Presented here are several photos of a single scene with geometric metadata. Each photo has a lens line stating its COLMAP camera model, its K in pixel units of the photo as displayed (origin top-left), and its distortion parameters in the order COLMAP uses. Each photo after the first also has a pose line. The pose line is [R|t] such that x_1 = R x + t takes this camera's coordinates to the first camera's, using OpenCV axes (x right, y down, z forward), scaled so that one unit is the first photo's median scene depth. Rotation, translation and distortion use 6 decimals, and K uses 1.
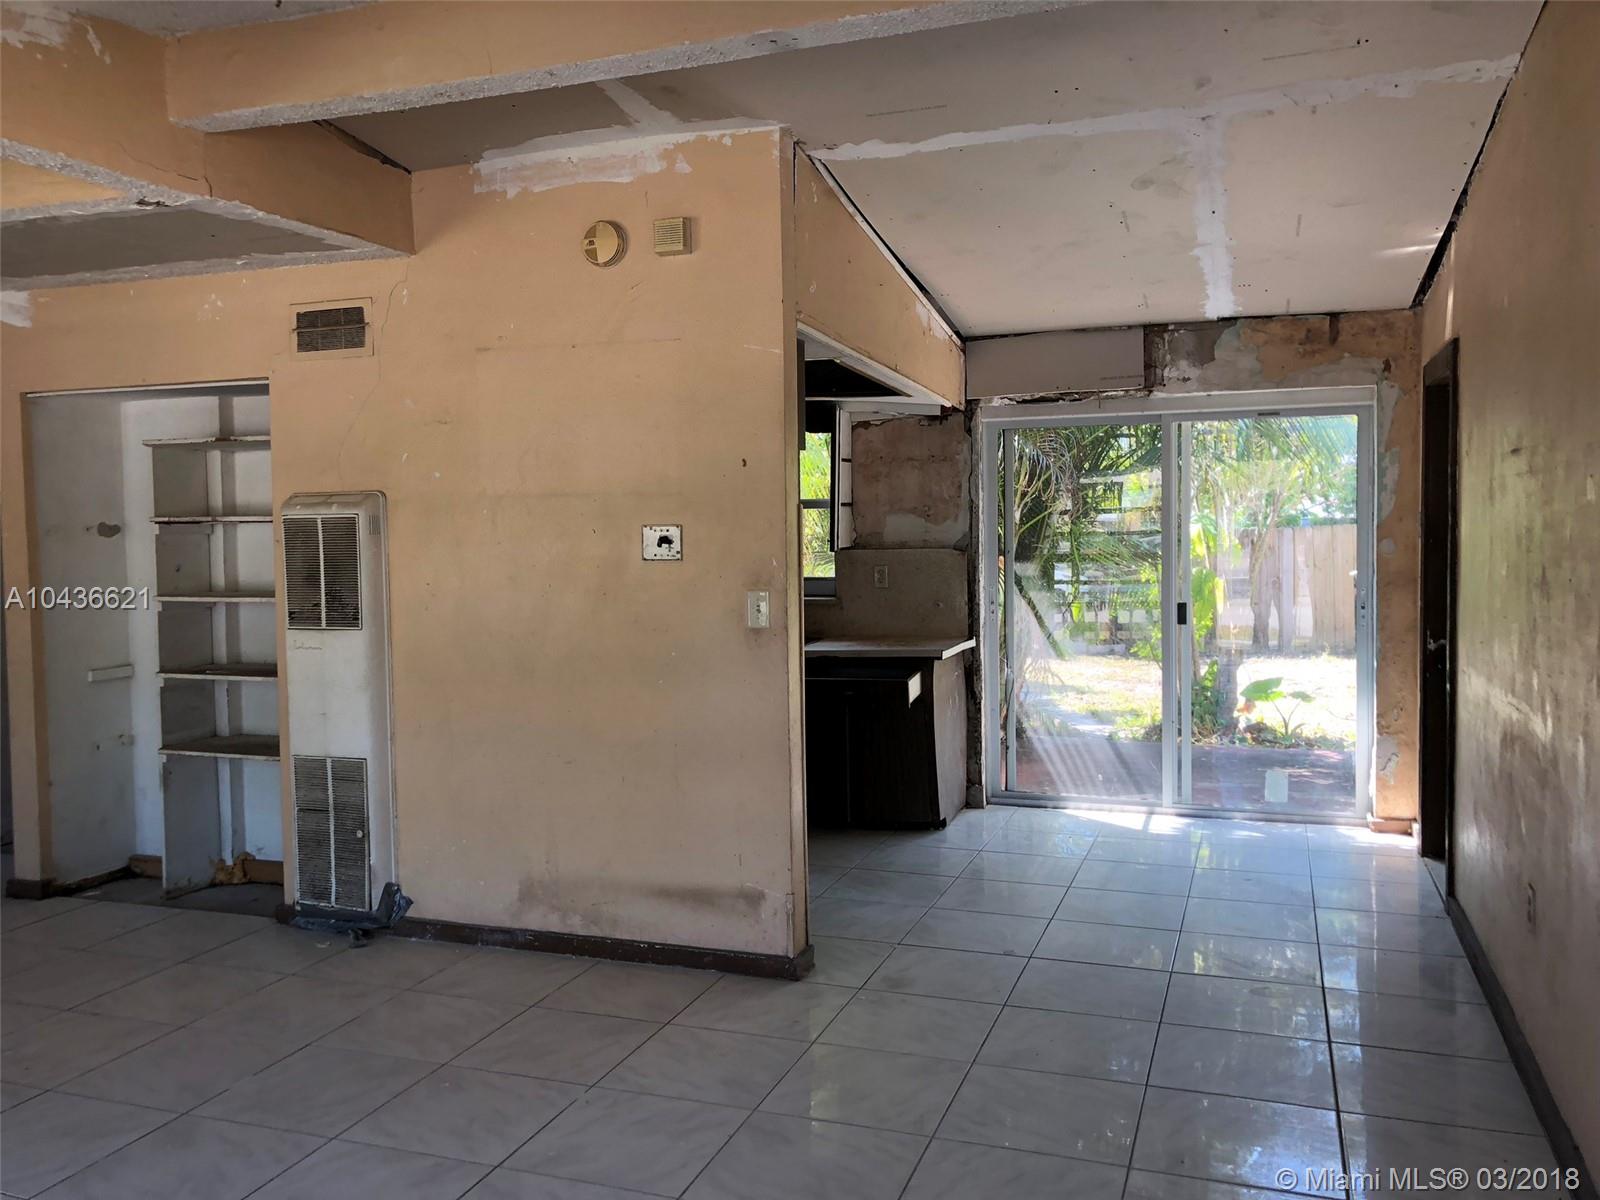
lens RADIAL K [[1329.9, 0, 794.1], [0, 1329.9, 577.6], [0, 0, 1]] dist [0.044869, -0.023680]
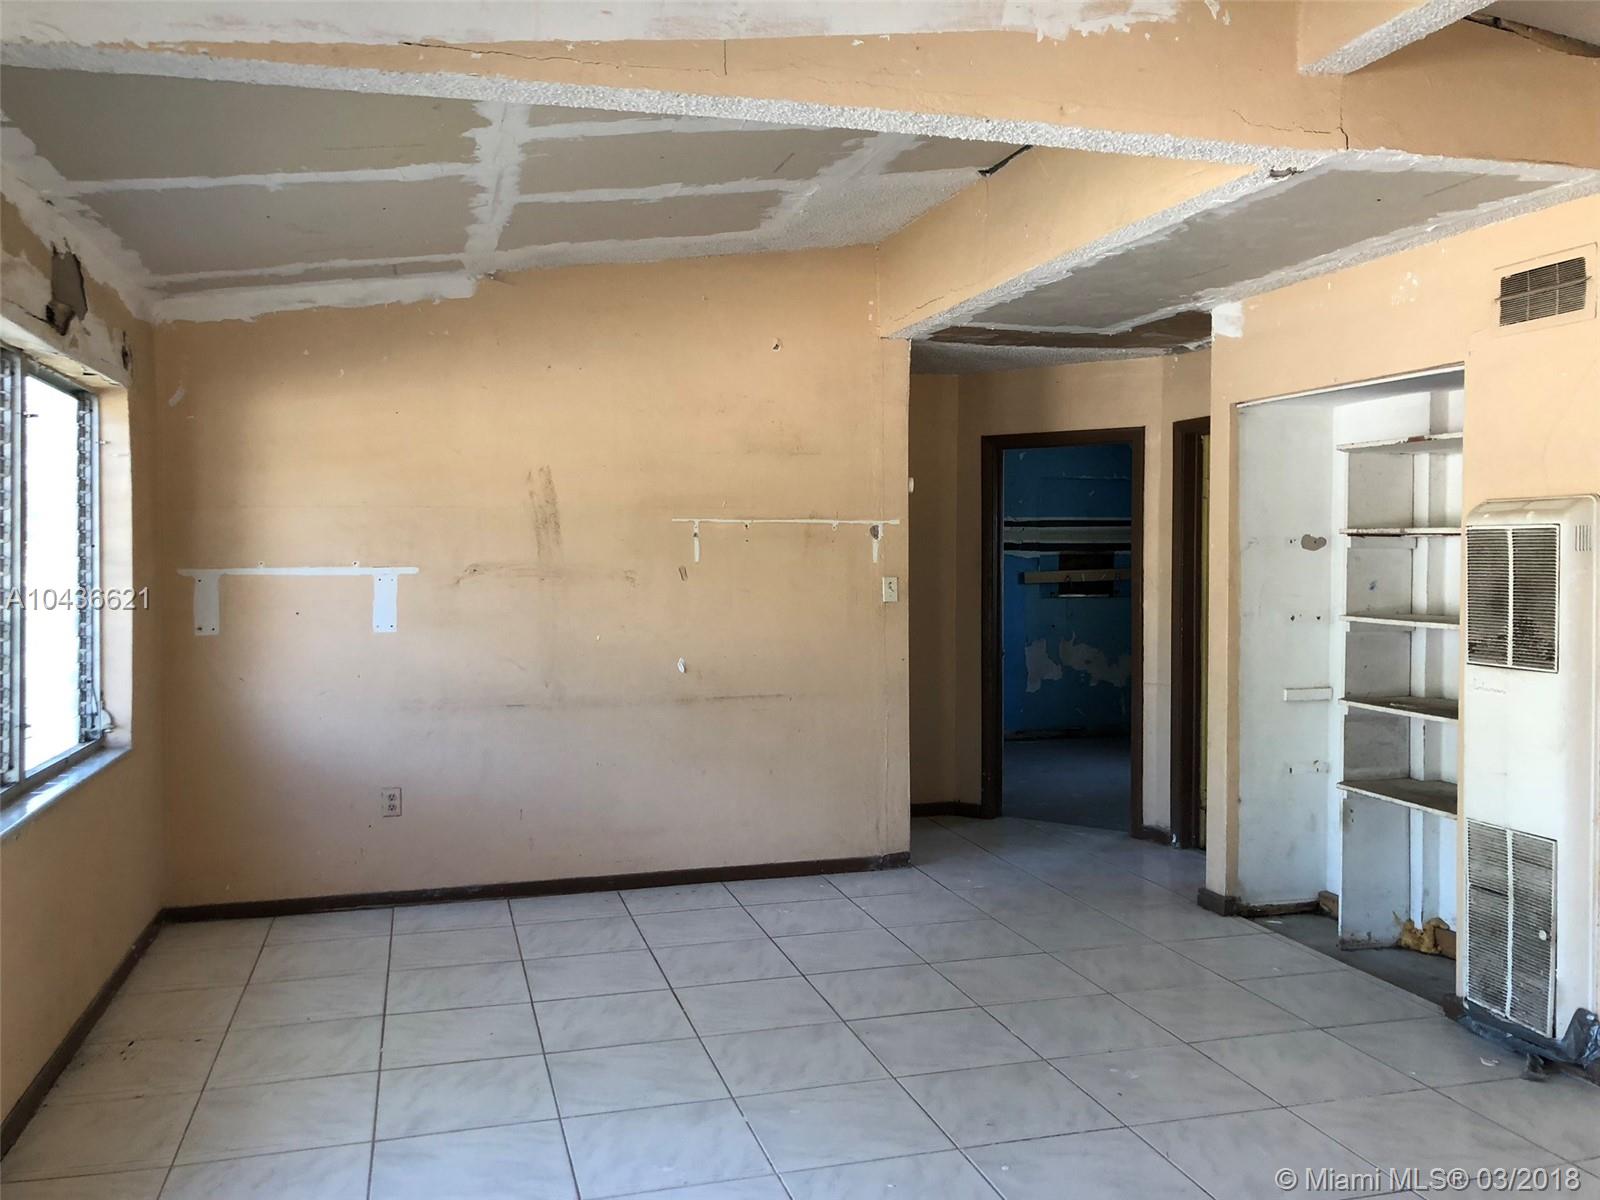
lens RADIAL K [[1329.9, 0, 794.1], [0, 1329.9, 577.6], [0, 0, 1]] dist [0.044869, -0.023680]
pose [[0.586001, 0.033691, -0.809610, 0.046585], [-0.045369, 0.998932, 0.008730, -0.003052], [0.809039, 0.031615, 0.586903, 0.176801]]
